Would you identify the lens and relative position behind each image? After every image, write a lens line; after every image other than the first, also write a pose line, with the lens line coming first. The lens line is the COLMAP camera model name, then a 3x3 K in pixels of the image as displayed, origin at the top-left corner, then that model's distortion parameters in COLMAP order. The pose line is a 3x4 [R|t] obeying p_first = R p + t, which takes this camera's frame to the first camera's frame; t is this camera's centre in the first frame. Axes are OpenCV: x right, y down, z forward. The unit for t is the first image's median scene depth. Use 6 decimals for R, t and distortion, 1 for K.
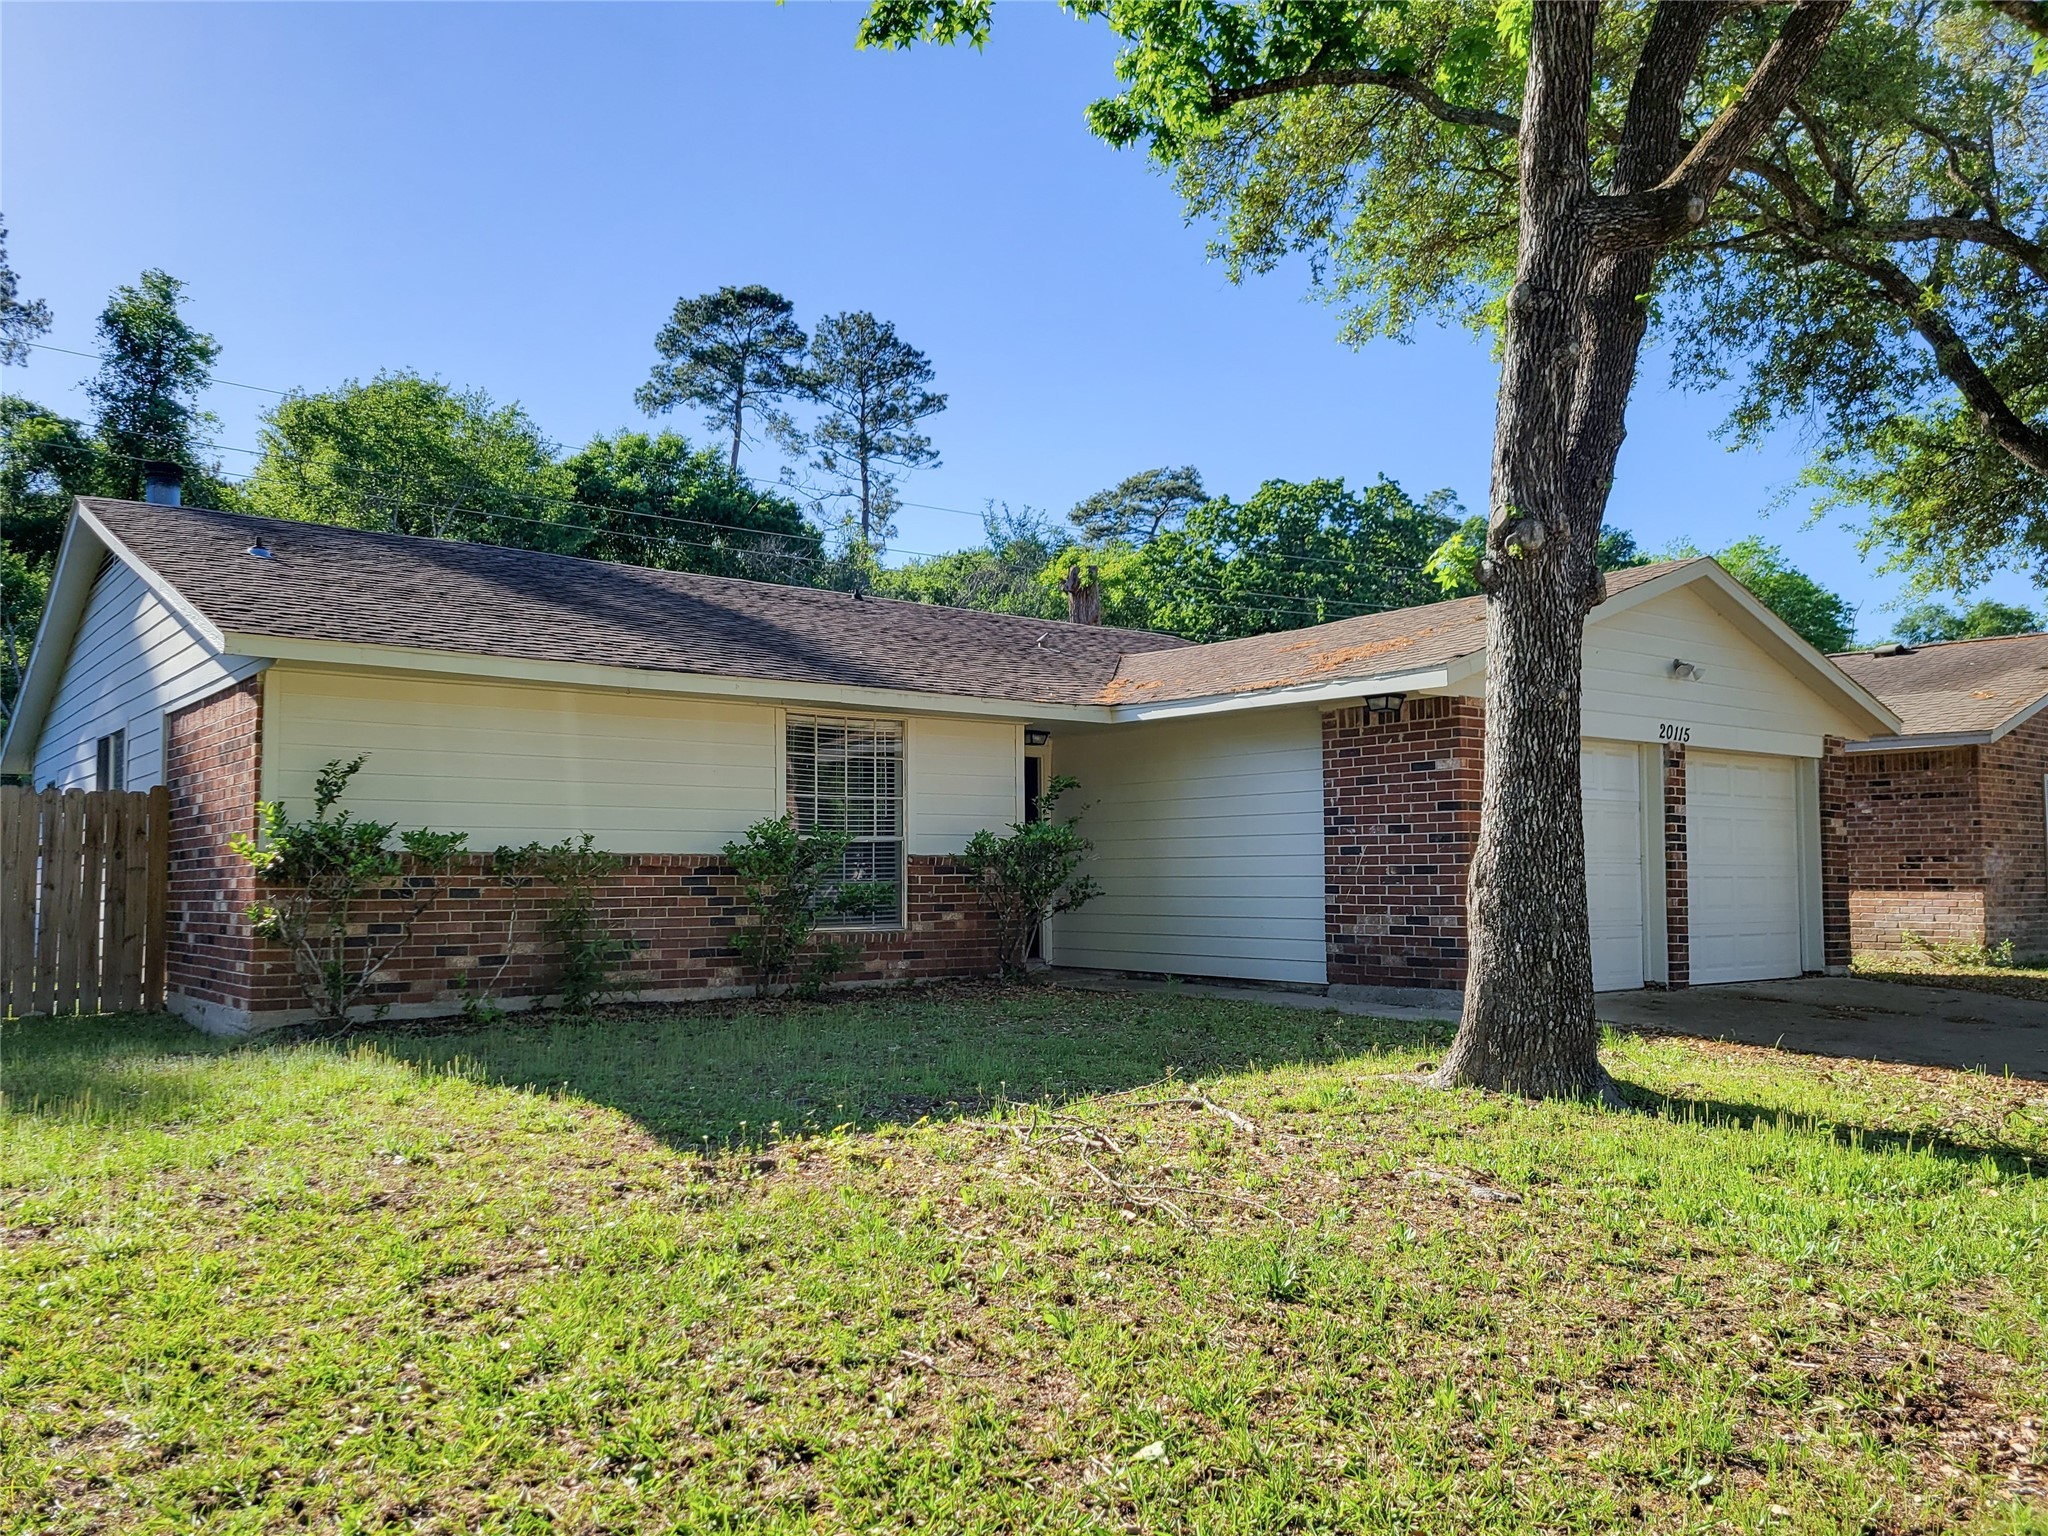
lens RADIAL K [[1521.2, 0, 1024.0], [0, 1521.2, 768.0], [0, 0, 1]] dist [0.066368, -0.073238]
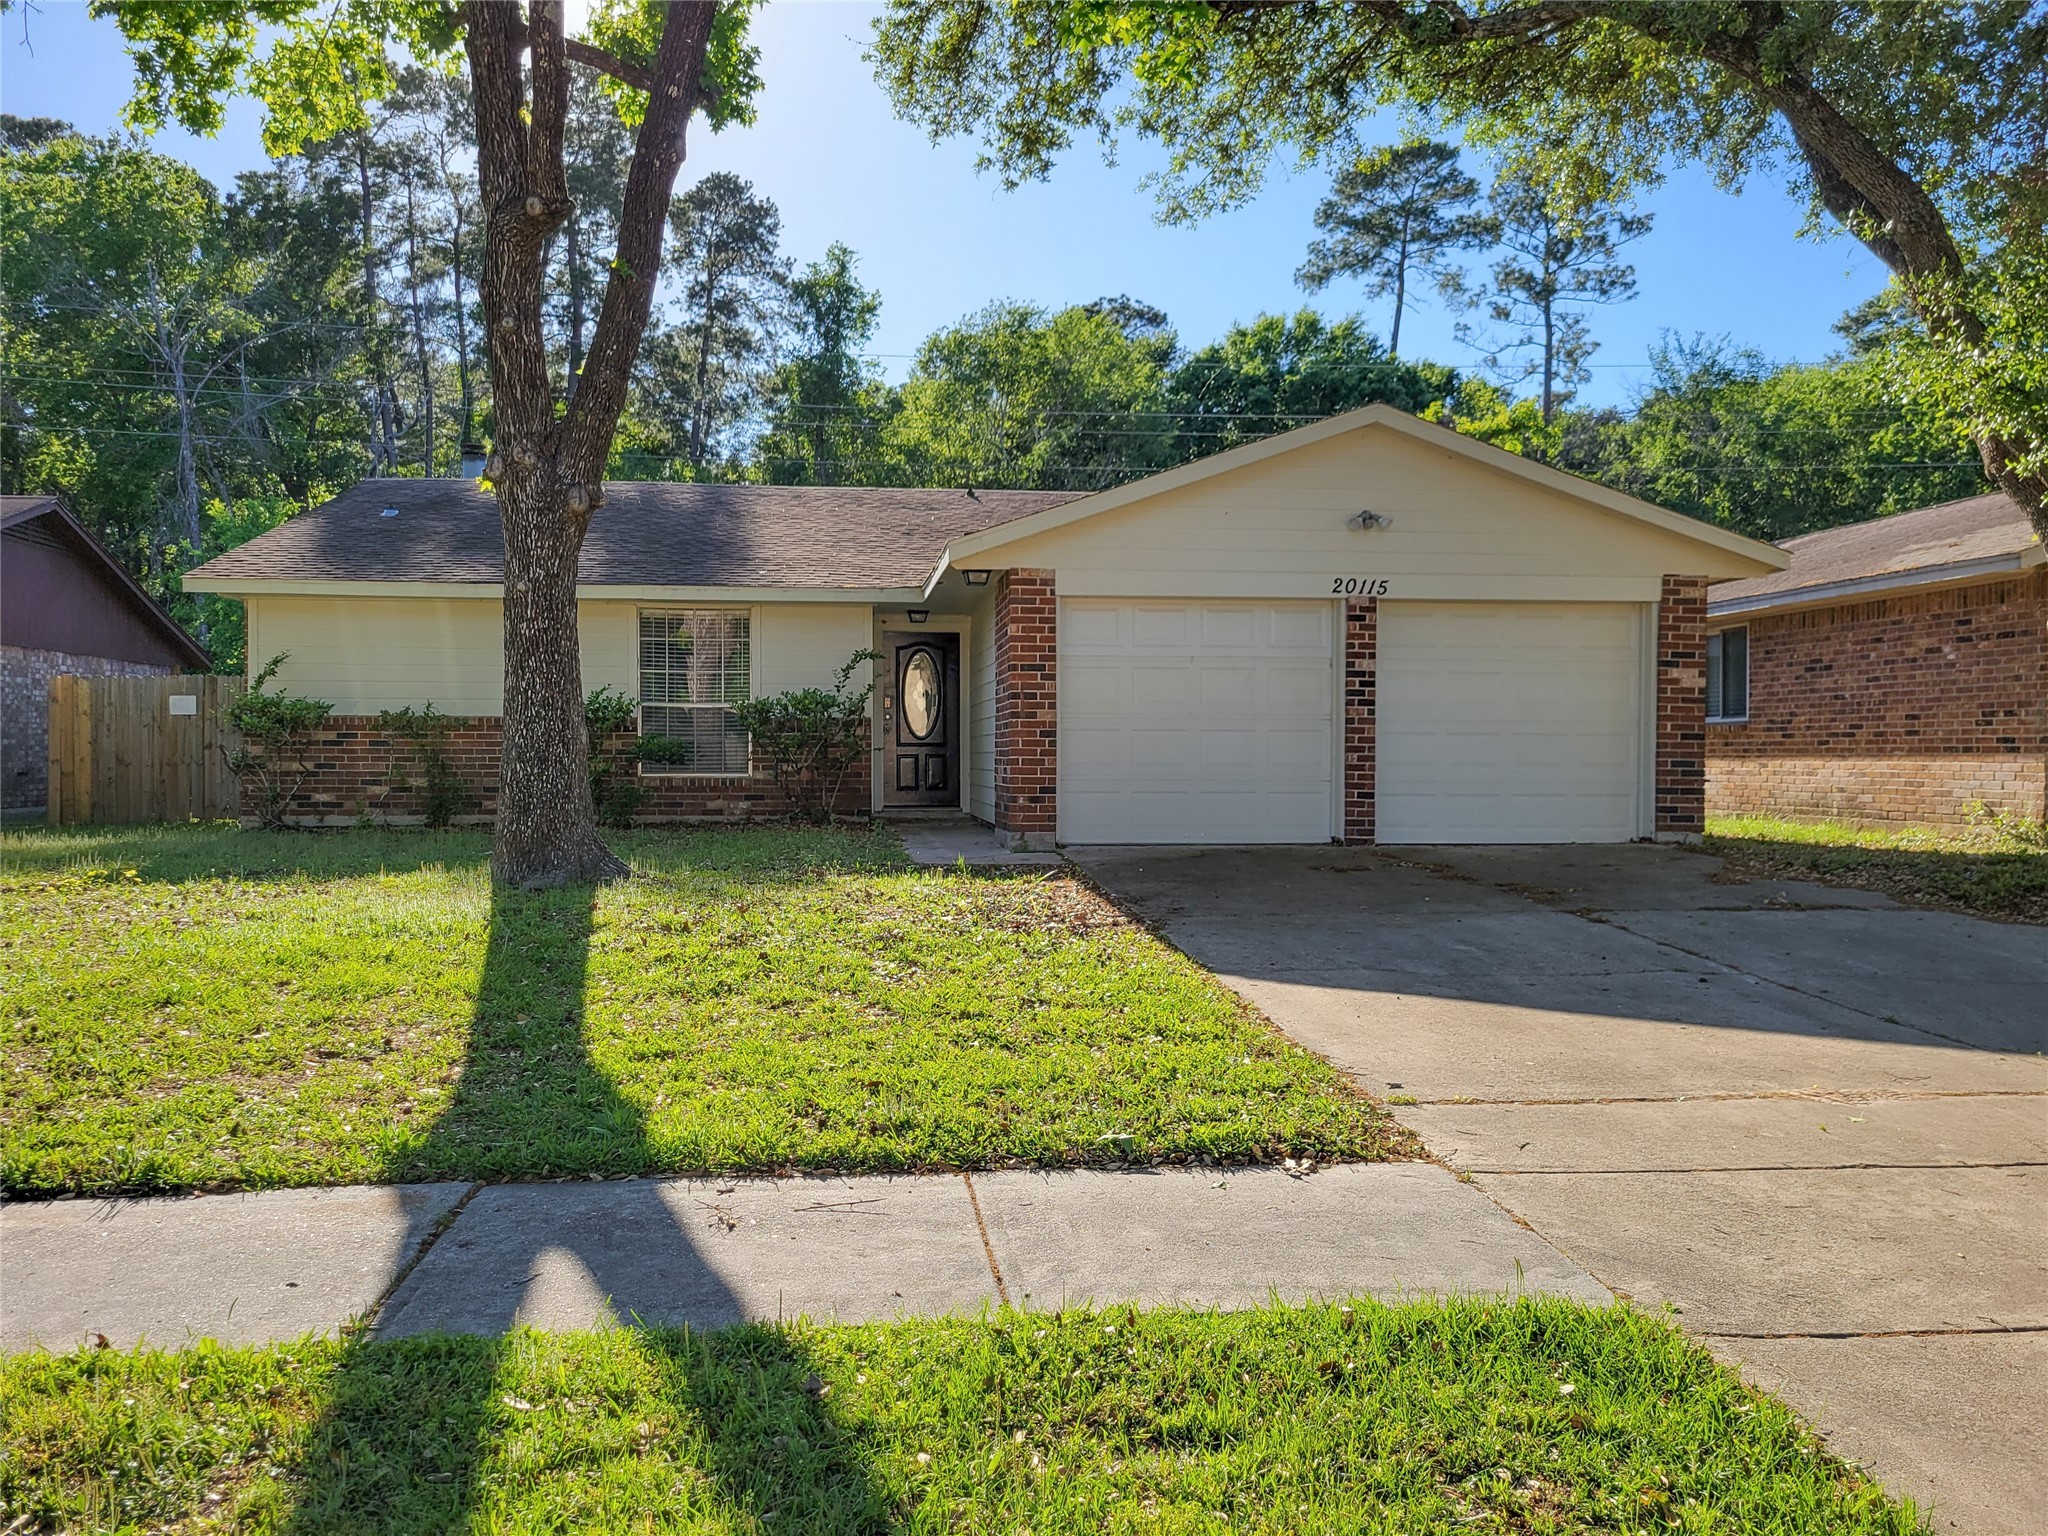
lens RADIAL K [[1521.2, 0, 1024.0], [0, 1521.2, 768.0], [0, 0, 1]] dist [0.066368, -0.073238]
pose [[0.858994, 0.009646, -0.511894, 0.184418], [0.032971, 0.996705, 0.074109, 0.003339], [0.510922, -0.080537, 0.855846, 0.011345]]
